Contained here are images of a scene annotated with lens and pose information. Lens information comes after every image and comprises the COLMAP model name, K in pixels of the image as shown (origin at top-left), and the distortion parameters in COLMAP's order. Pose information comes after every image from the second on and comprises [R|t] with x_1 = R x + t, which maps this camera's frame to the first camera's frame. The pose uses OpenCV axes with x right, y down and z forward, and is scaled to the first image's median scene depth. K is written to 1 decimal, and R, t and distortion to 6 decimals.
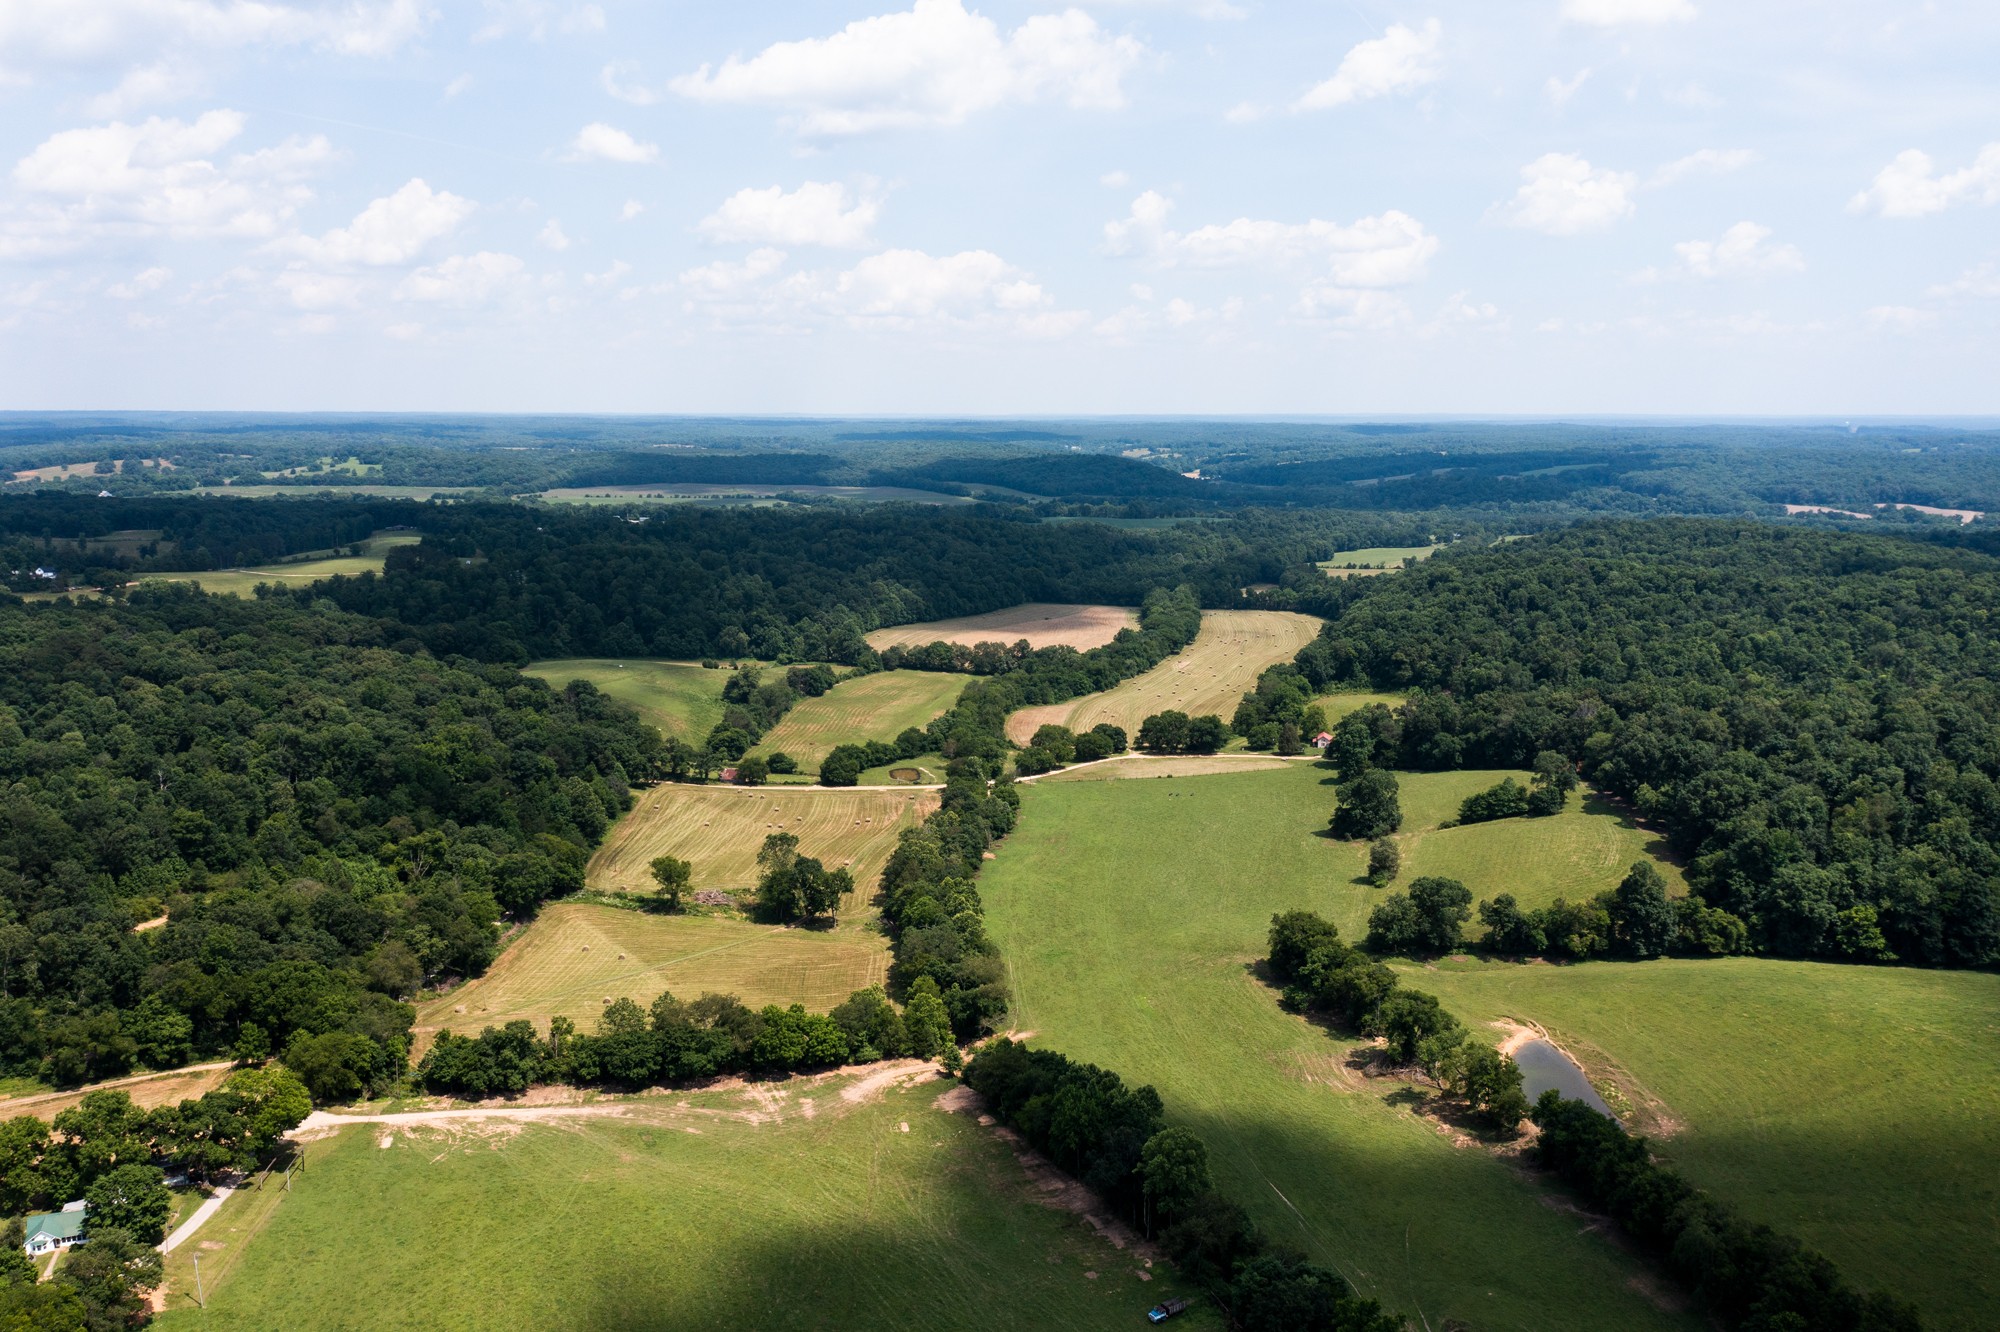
lens RADIAL K [[1554.8, 0, 1000.7], [0, 1554.8, 683.5], [0, 0, 1]] dist [-0.033528, 0.011289]
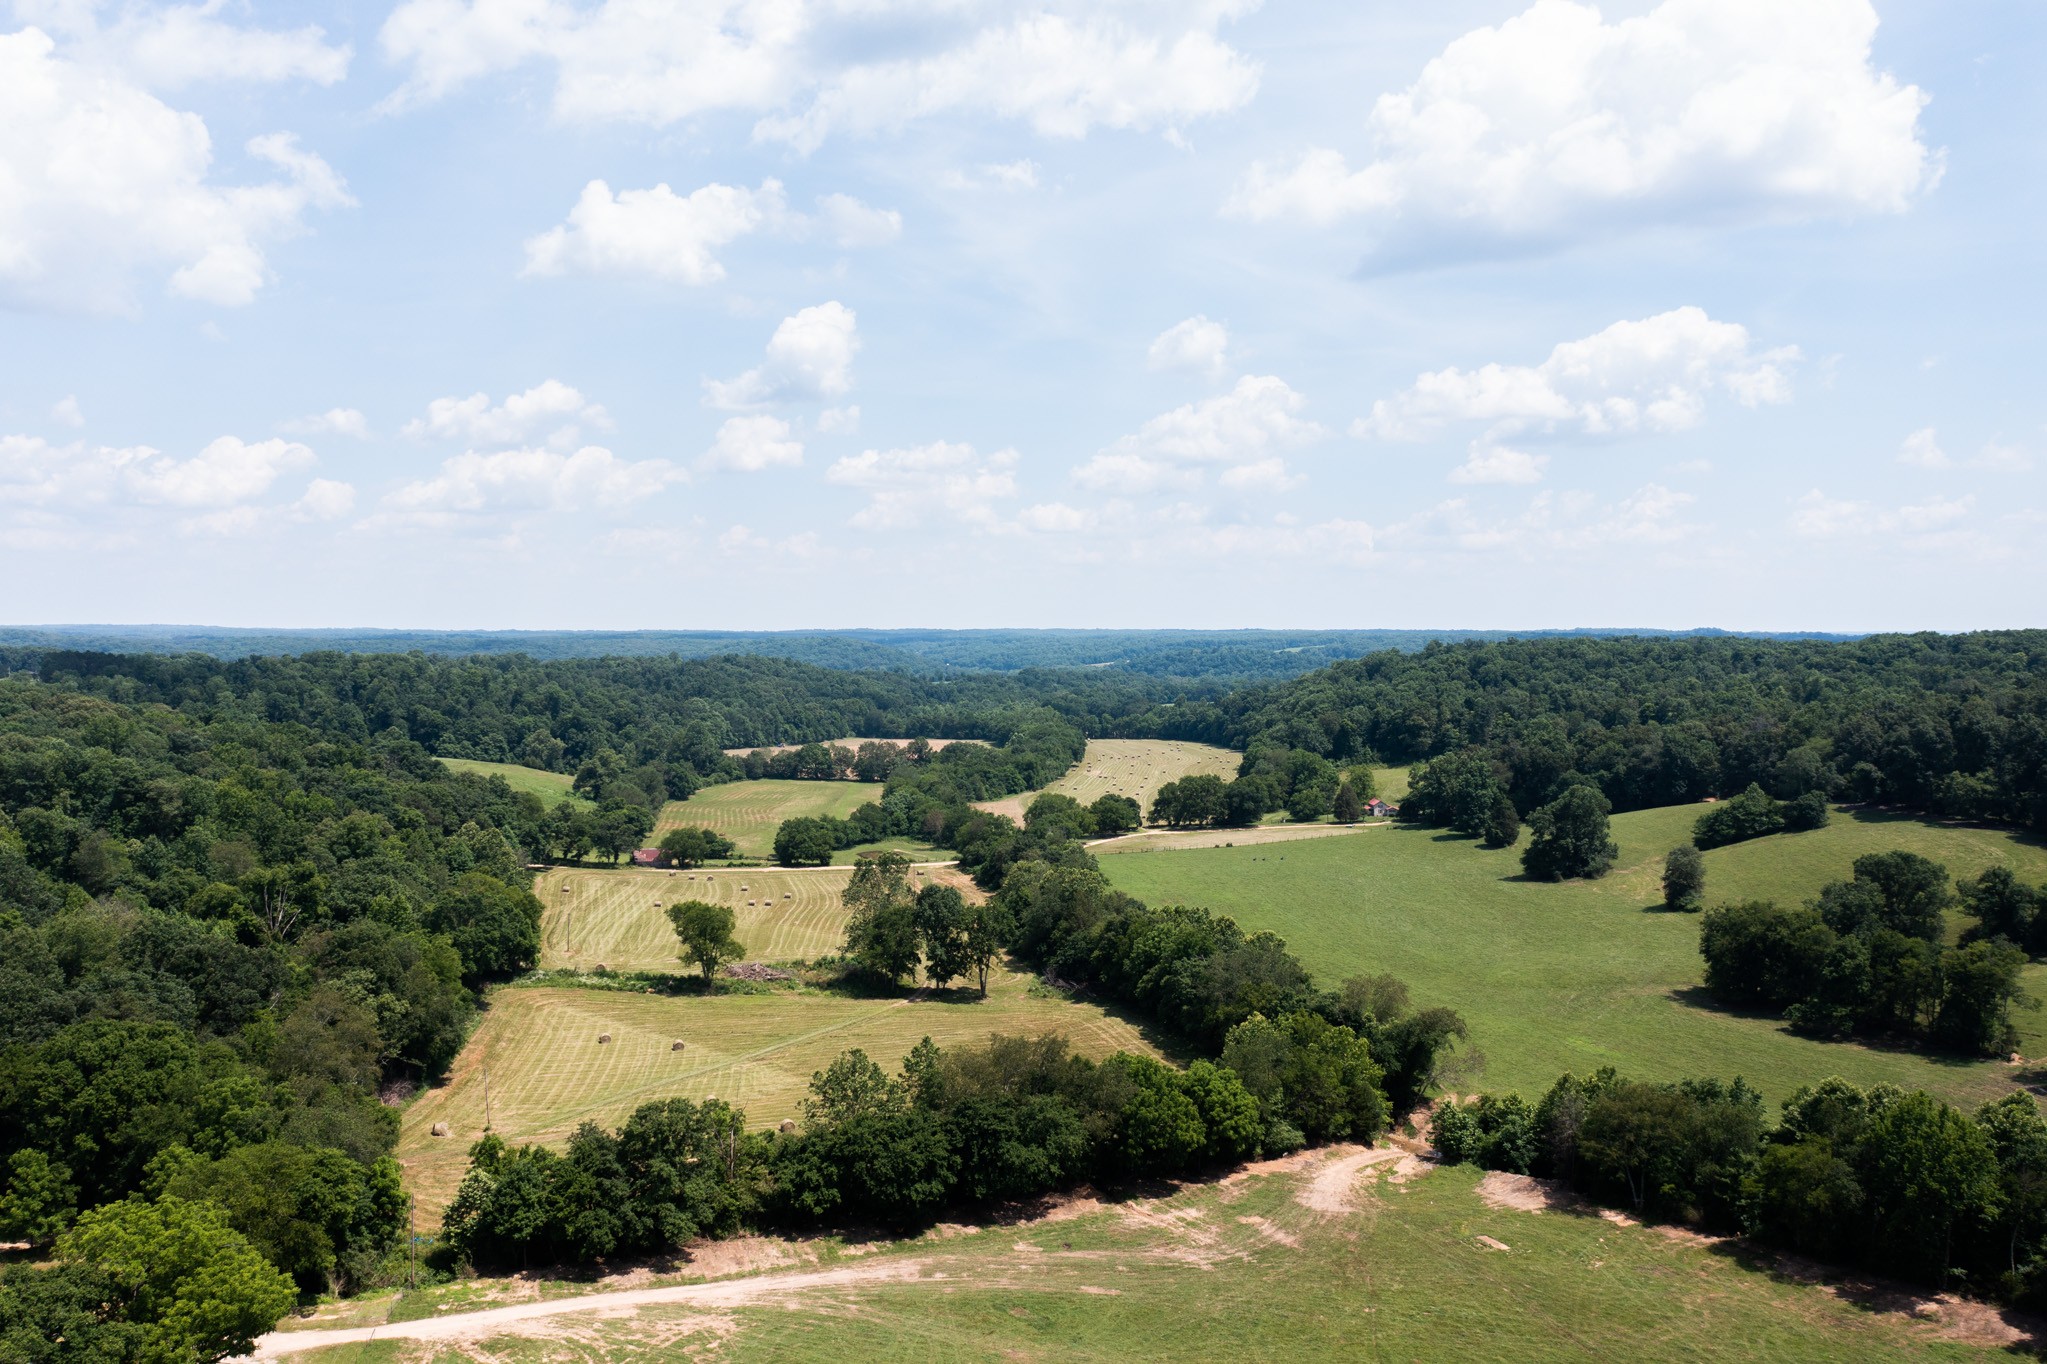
lens RADIAL K [[1591.3, 0, 1026.7], [0, 1591.3, 698.5], [0, 0, 1]] dist [-0.033528, 0.011289]
pose [[0.974646, -0.010798, 0.223493, -0.193890], [0.040659, 0.990753, -0.129442, 0.101639], [-0.220029, 0.135247, 0.966072, 0.304456]]
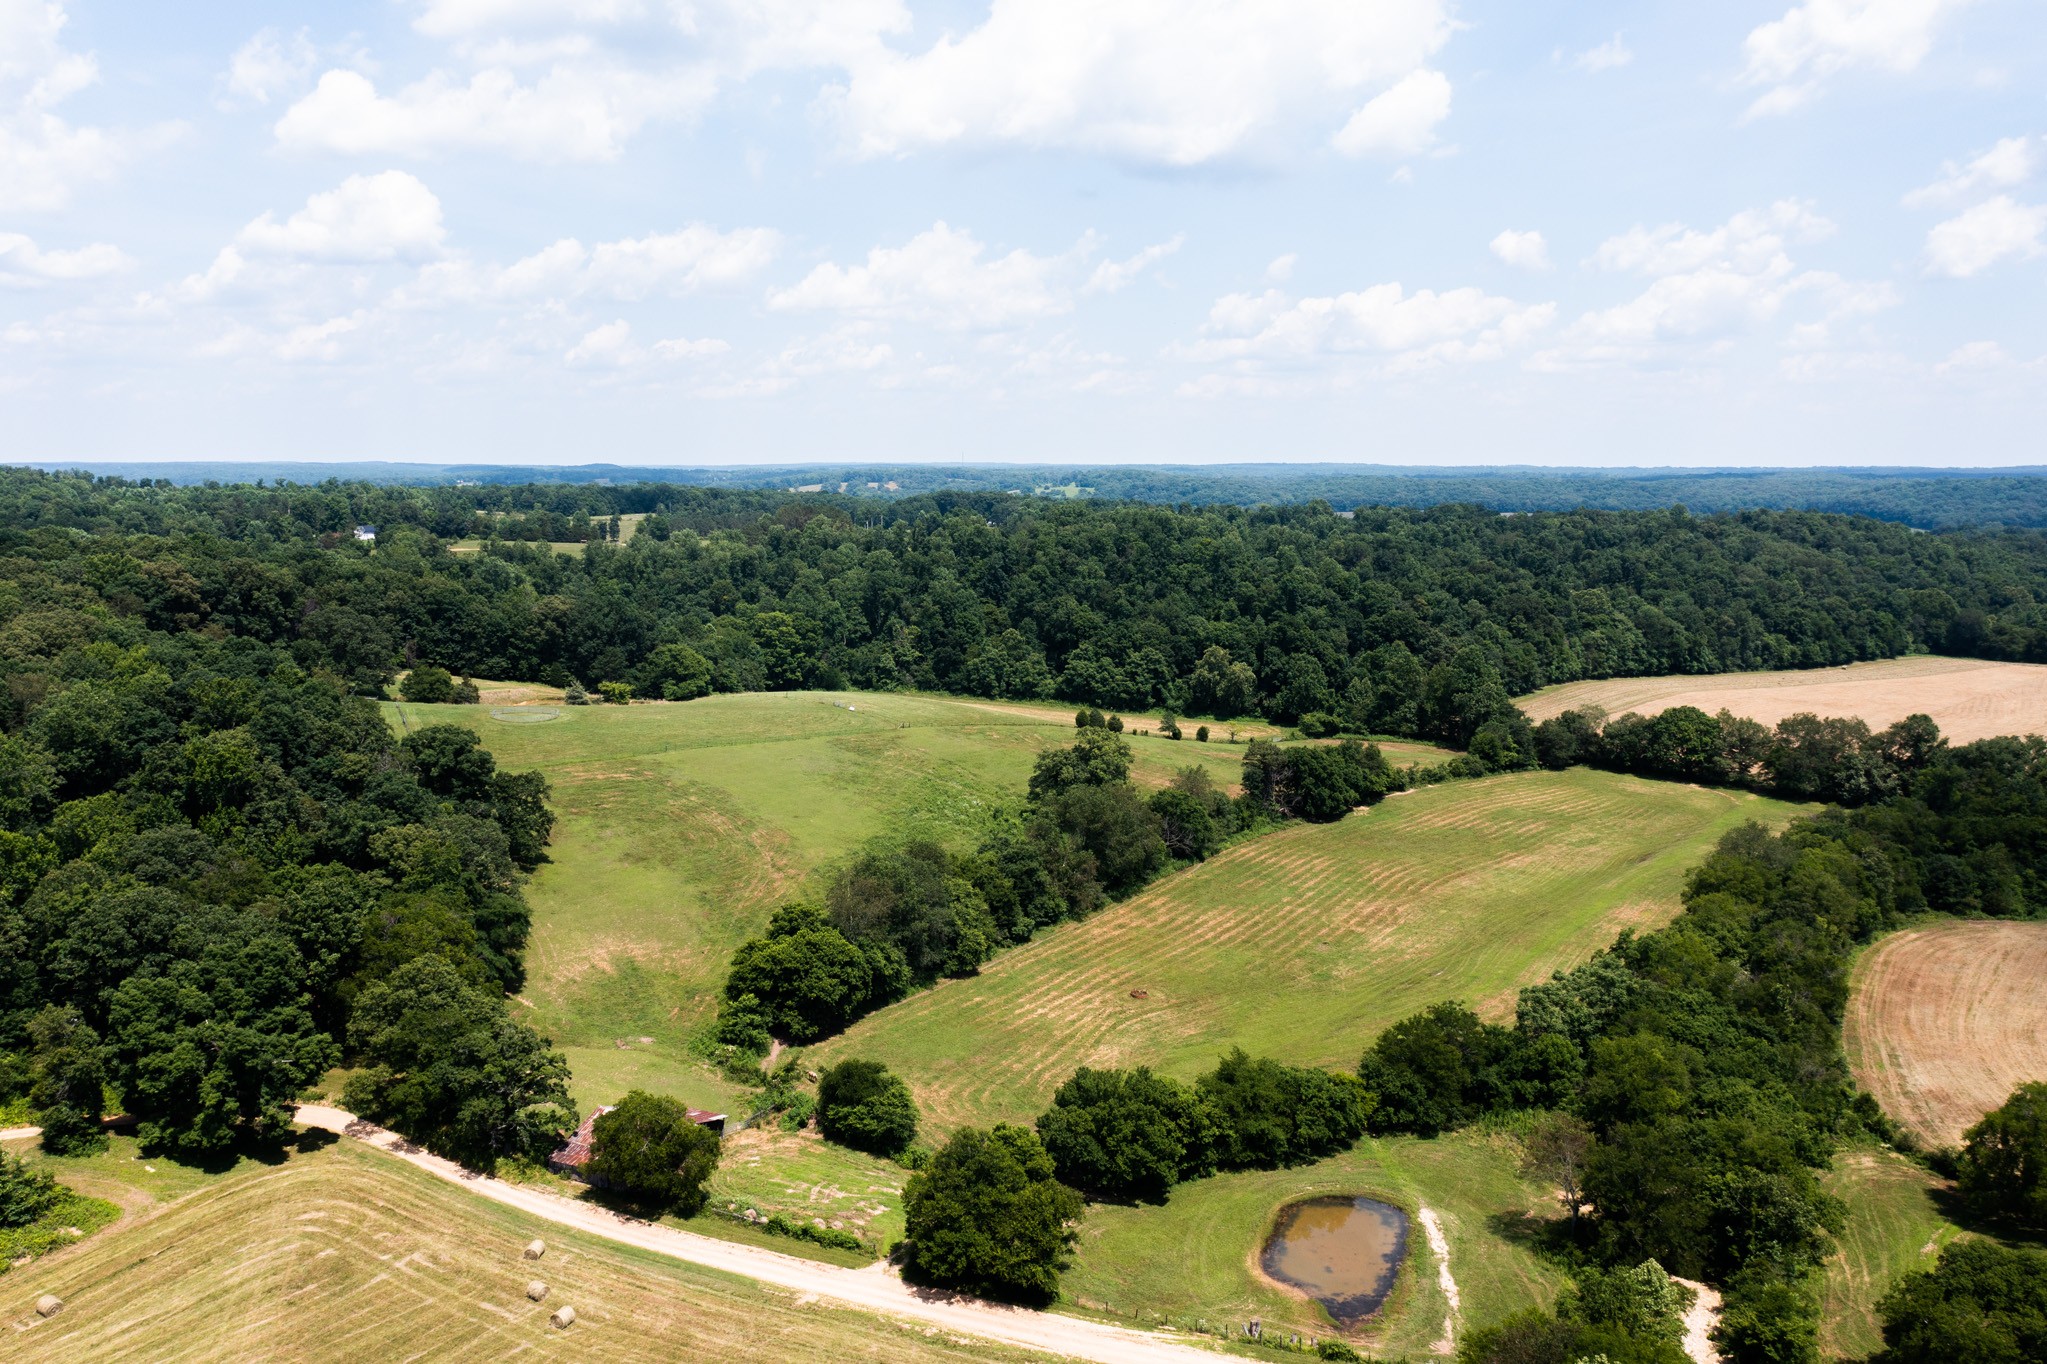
lens RADIAL K [[1591.3, 0, 1027.8], [0, 1591.3, 686.3], [0, 0, 1]] dist [-0.033528, 0.011289]
pose [[0.883099, 0.057306, -0.465674, 0.001594], [-0.076143, 0.996860, -0.021722, -0.017333], [0.462967, 0.054640, 0.884690, 0.927476]]
